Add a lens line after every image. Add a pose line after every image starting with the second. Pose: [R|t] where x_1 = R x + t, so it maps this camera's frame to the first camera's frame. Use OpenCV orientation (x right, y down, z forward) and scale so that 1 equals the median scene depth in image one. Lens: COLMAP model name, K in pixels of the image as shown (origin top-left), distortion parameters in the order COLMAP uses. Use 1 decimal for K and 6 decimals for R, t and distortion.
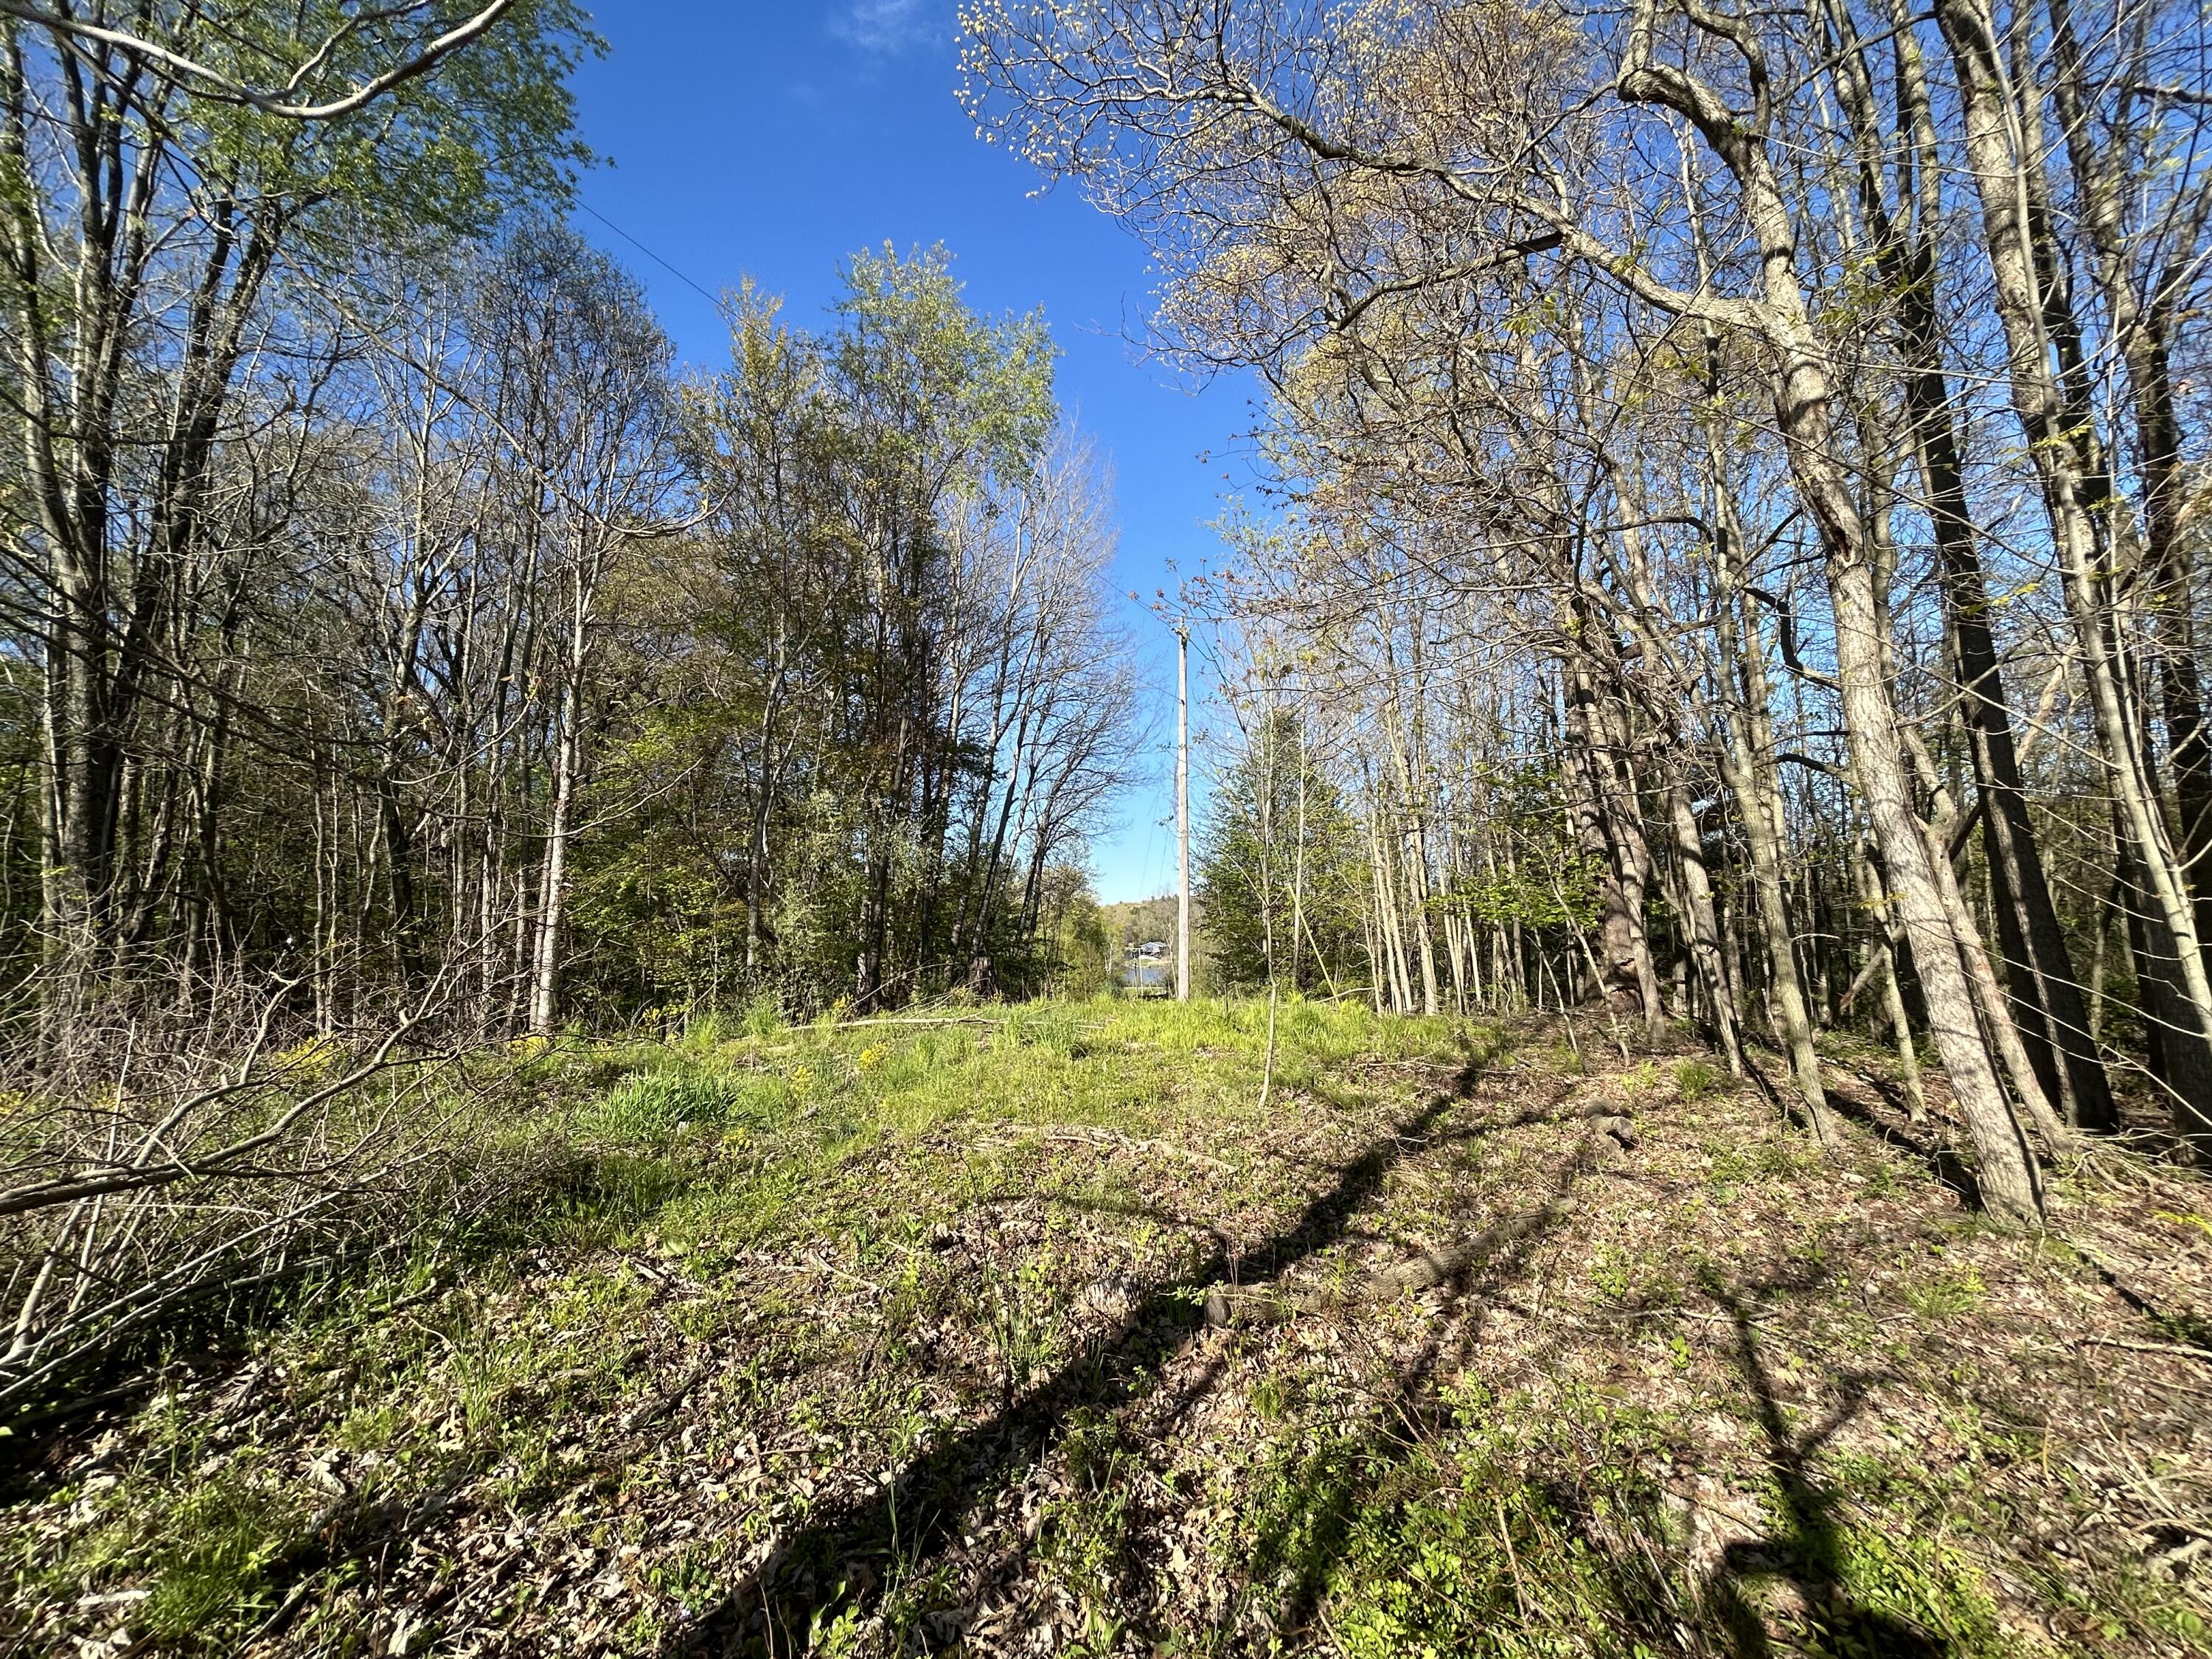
lens RADIAL K [[897.0, 0, 1106.0], [0, 897.0, 829.5], [0, 0, 1]] dist [0.001253, 0.004134]
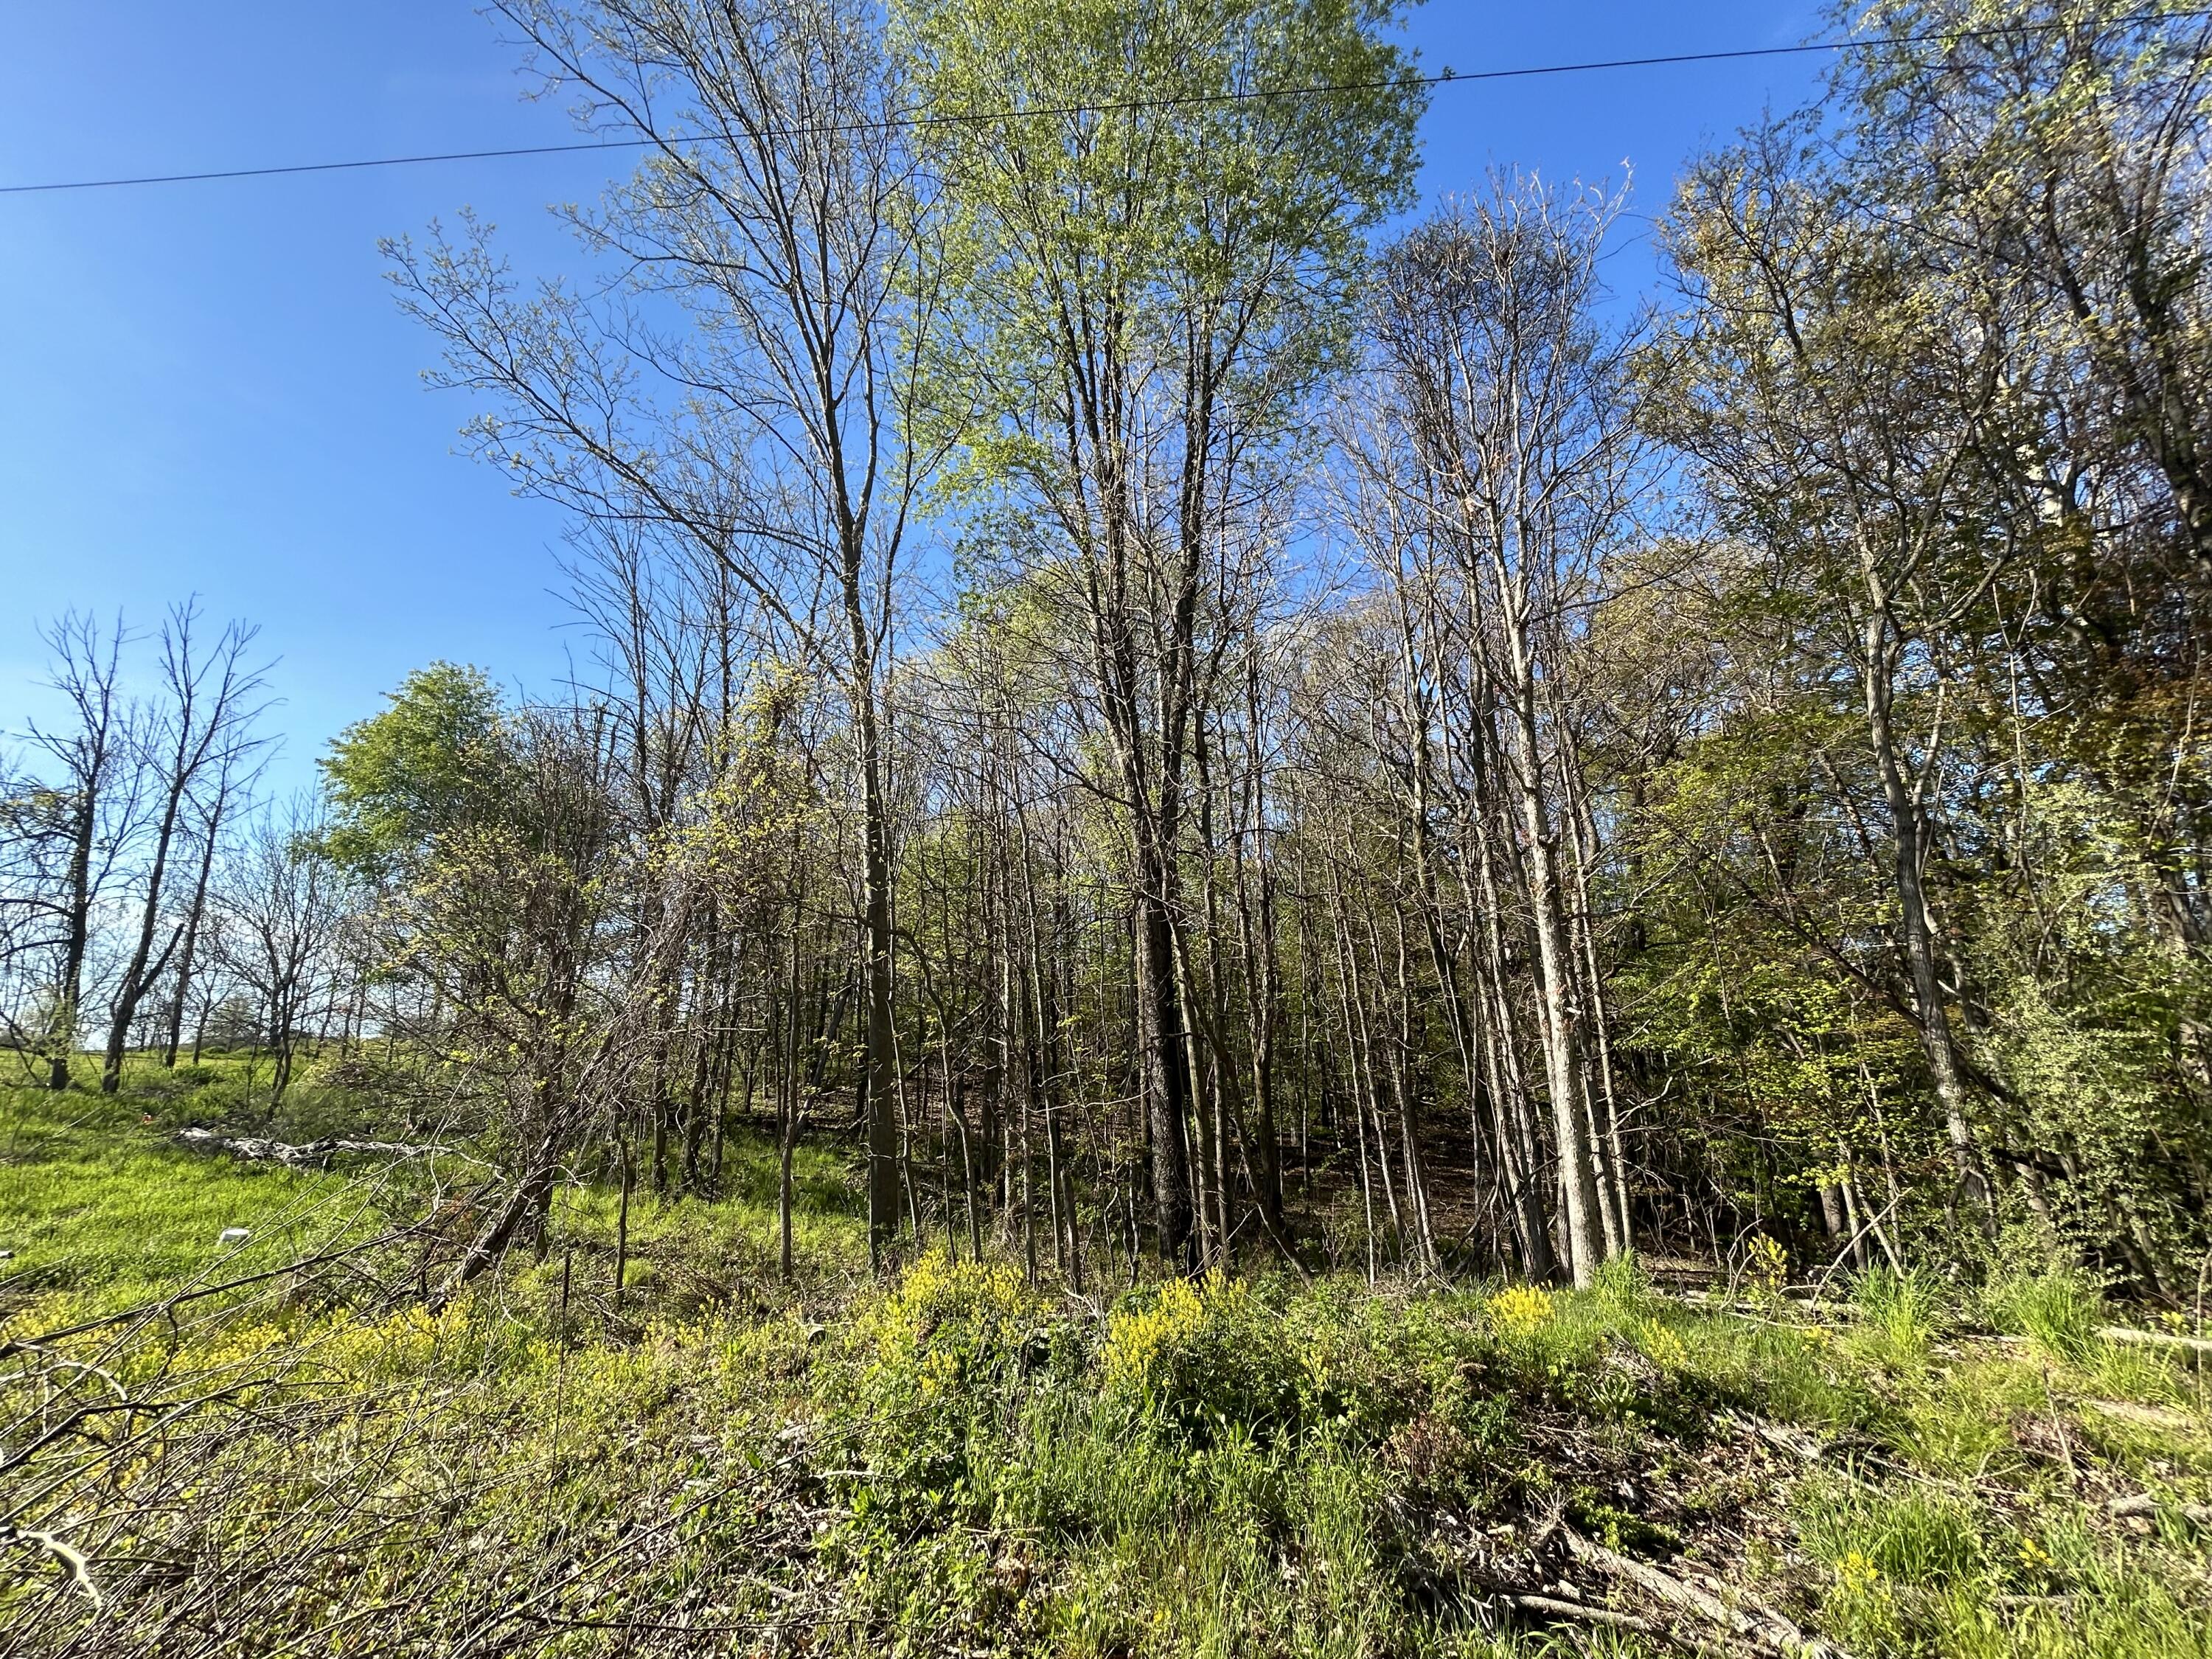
lens RADIAL K [[897.0, 0, 1106.0], [0, 897.0, 829.5], [0, 0, 1]] dist [0.001253, 0.004134]
pose [[0.459928, -0.213396, -0.861933, -0.080955], [0.108140, 0.976929, -0.184163, 0.008246], [0.881347, -0.008508, 0.472394, 0.190365]]
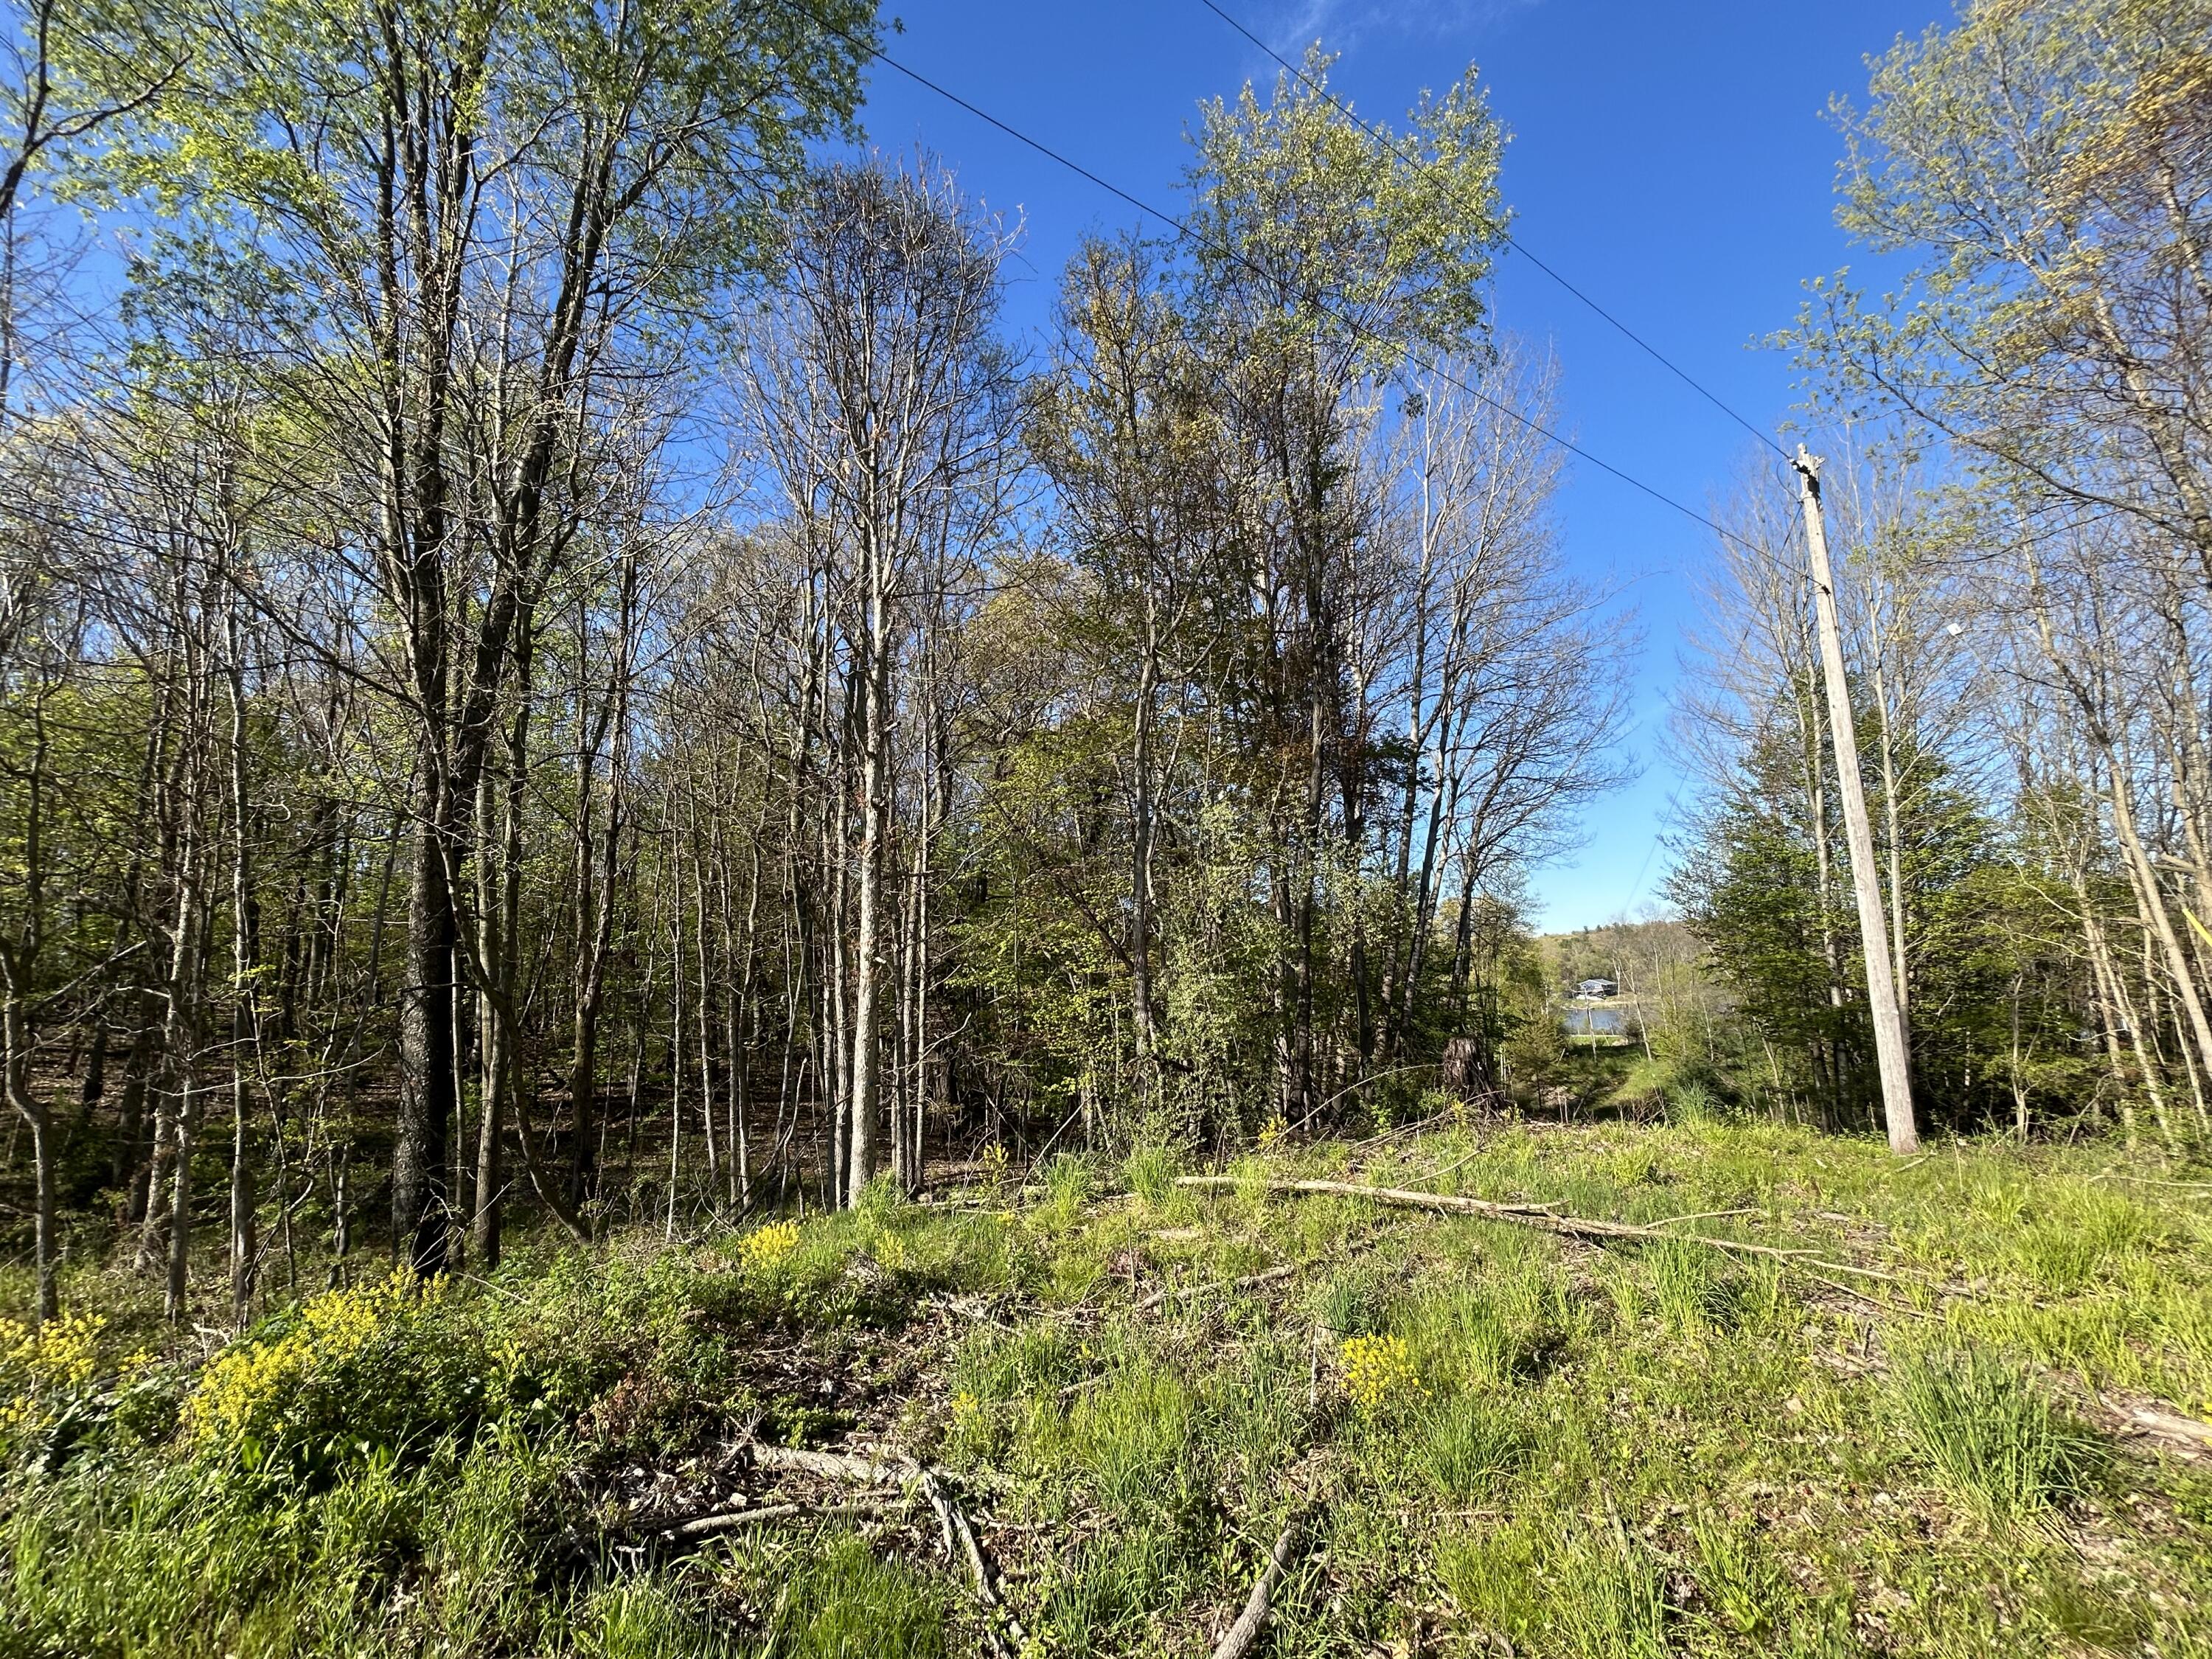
lens RADIAL K [[897.0, 0, 1106.0], [0, 897.0, 829.5], [0, 0, 1]] dist [0.001253, 0.004134]
pose [[0.906298, -0.086342, -0.413726, -0.065839], [0.068038, 0.995948, -0.058805, 0.006247], [0.417127, 0.025146, 0.908500, 0.203483]]
